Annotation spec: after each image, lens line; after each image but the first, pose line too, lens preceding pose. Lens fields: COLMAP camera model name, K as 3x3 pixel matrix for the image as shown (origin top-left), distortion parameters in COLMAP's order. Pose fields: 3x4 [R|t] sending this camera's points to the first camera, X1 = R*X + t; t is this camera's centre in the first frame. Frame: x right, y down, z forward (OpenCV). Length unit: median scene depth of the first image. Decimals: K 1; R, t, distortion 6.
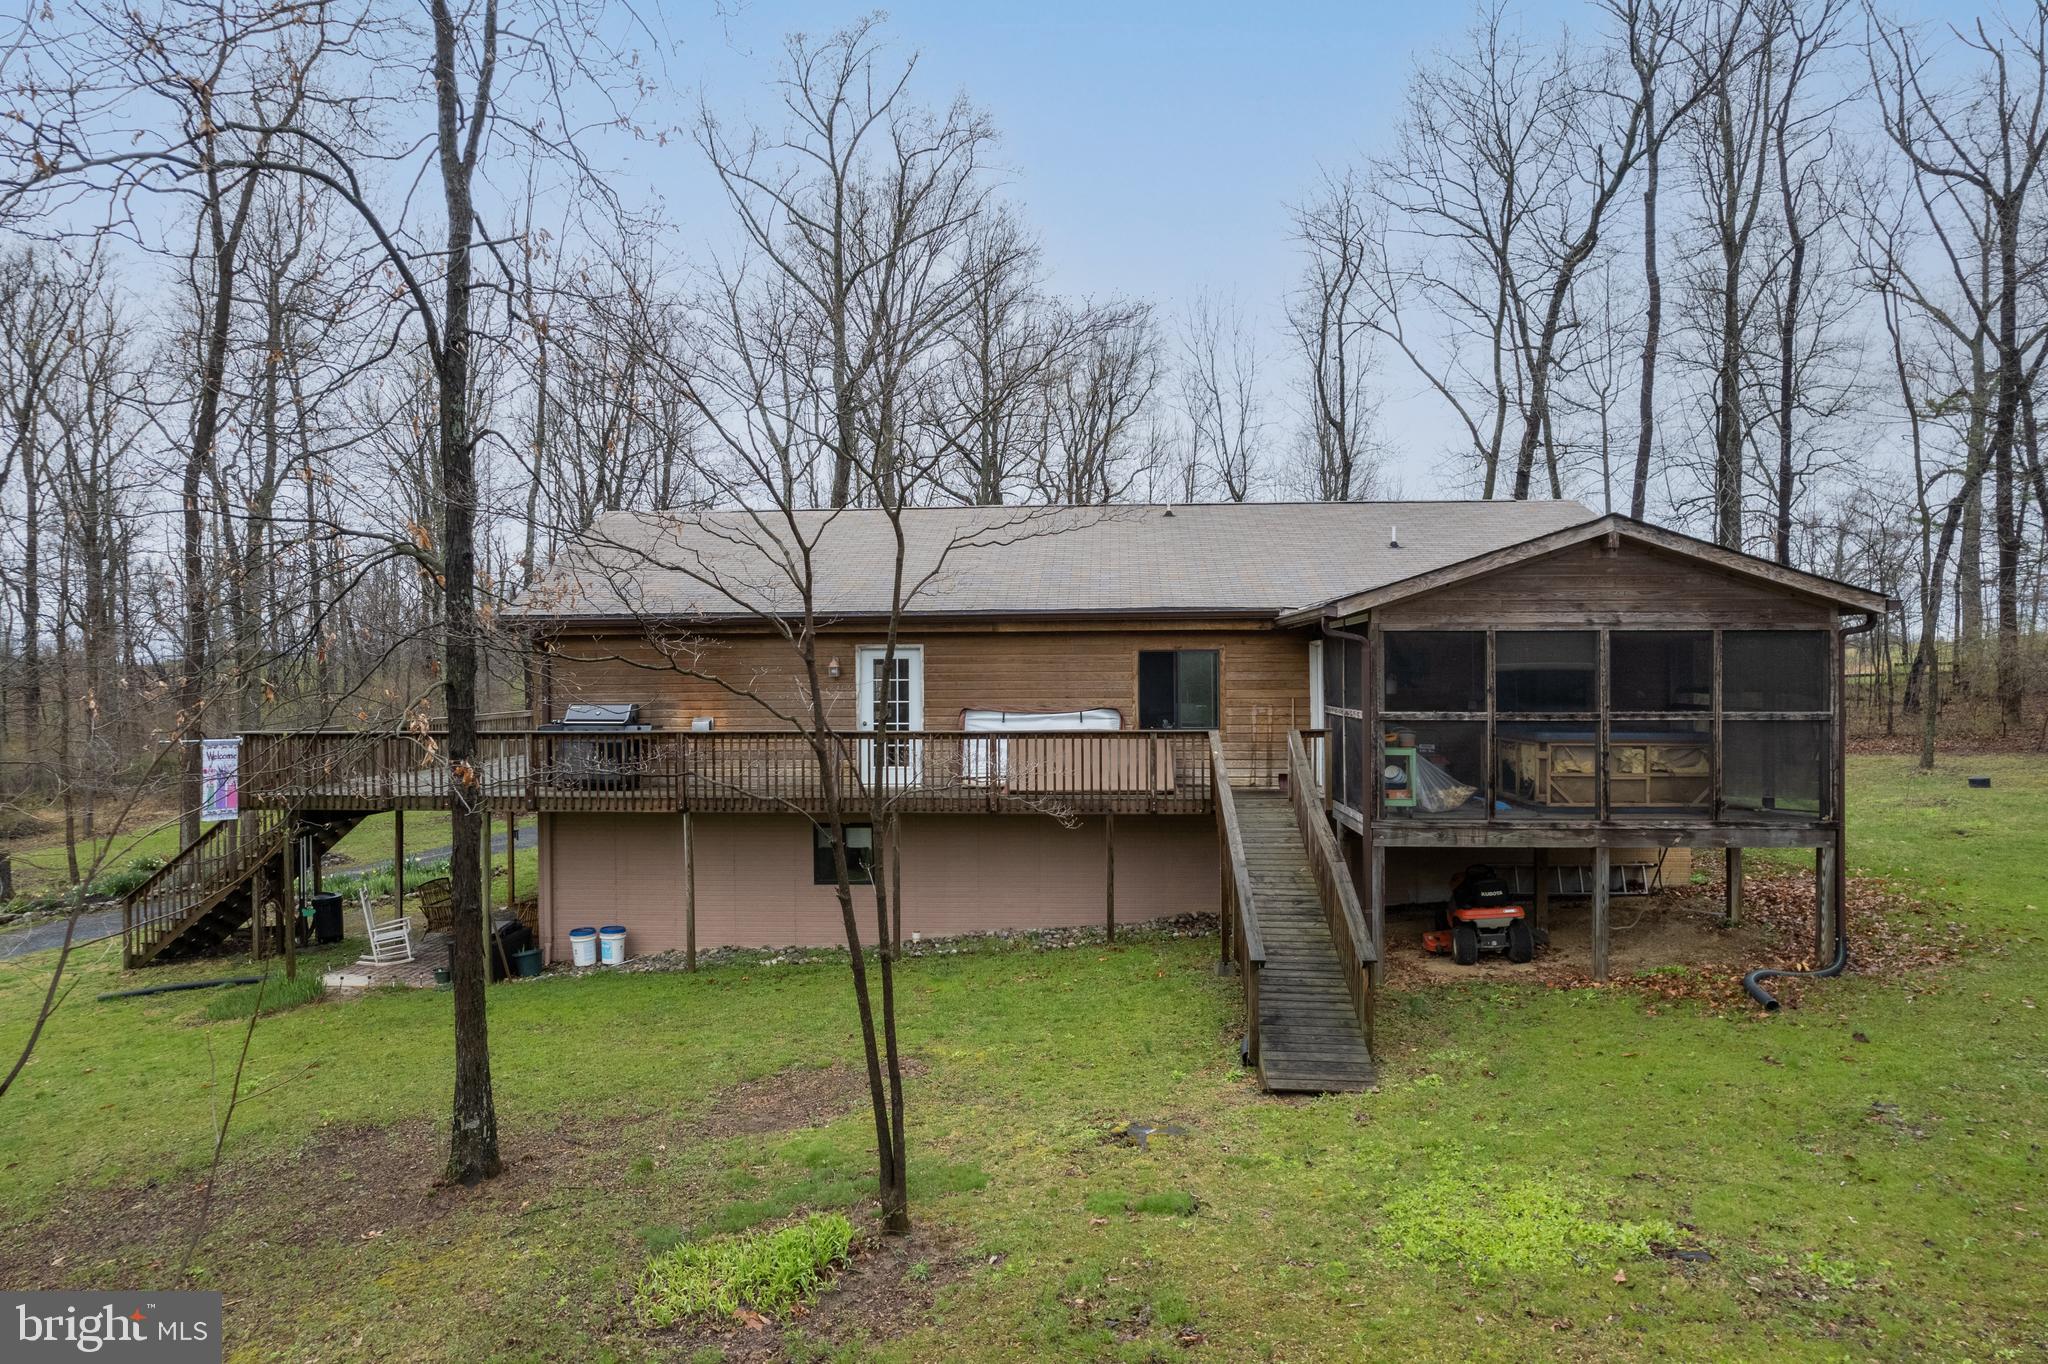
lens RADIAL K [[1309.6, 0, 1029.1], [0, 1309.6, 684.7], [0, 0, 1]] dist [-0.077225, 0.071326]
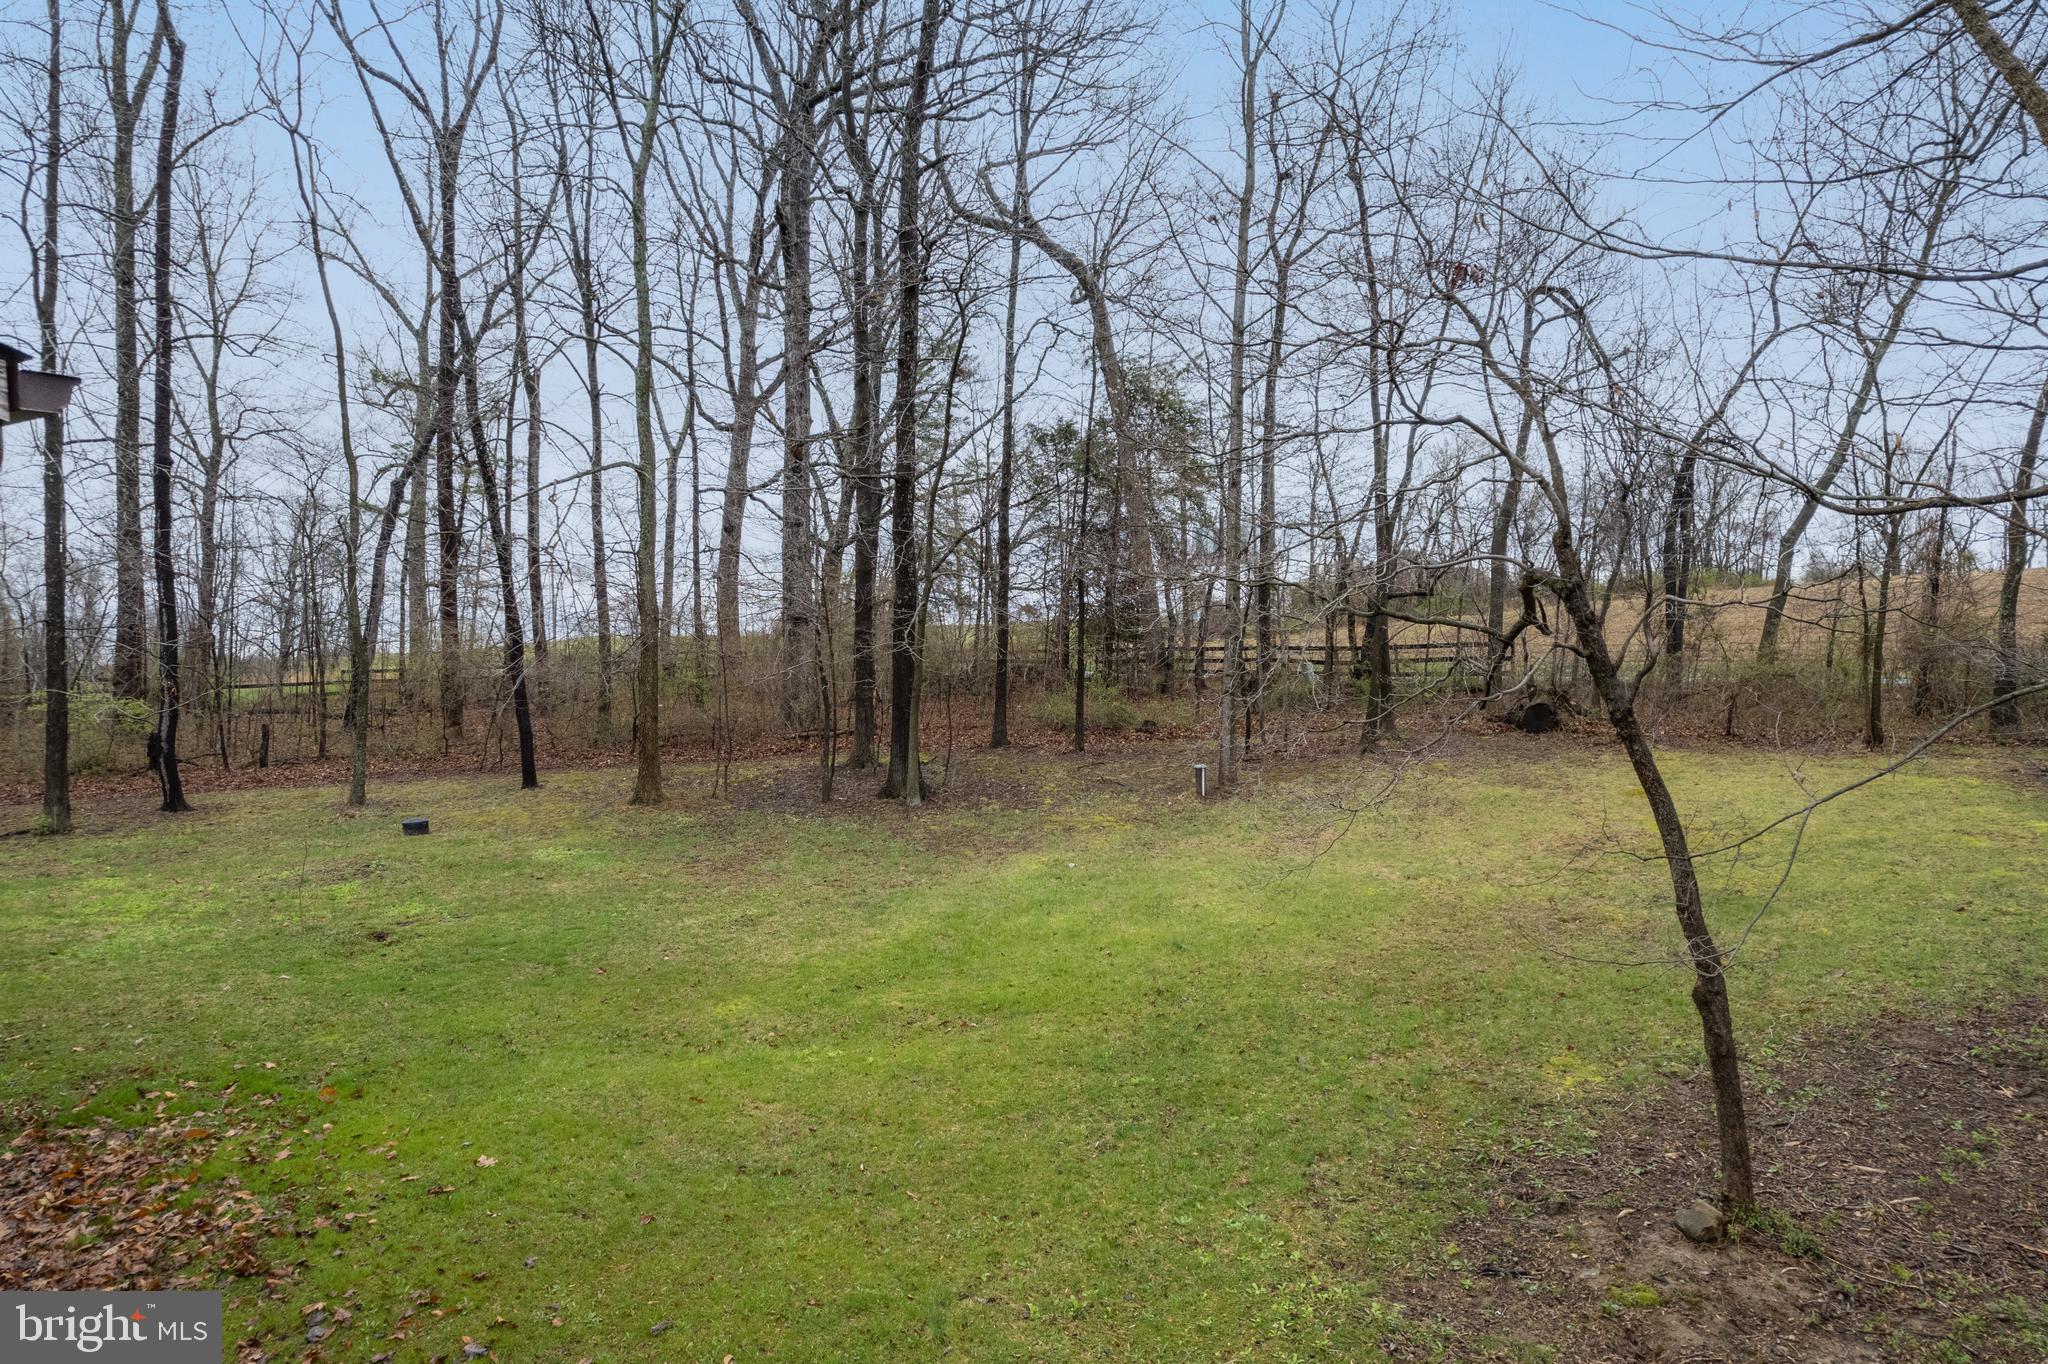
lens RADIAL K [[1309.6, 0, 1029.1], [0, 1309.6, 684.7], [0, 0, 1]] dist [-0.077225, 0.071326]
pose [[0.479230, -0.002038, 0.877687, 0.181956], [0.009649, 0.999949, -0.002947, 0.000608], [-0.877636, 0.009881, 0.479226, 0.235026]]
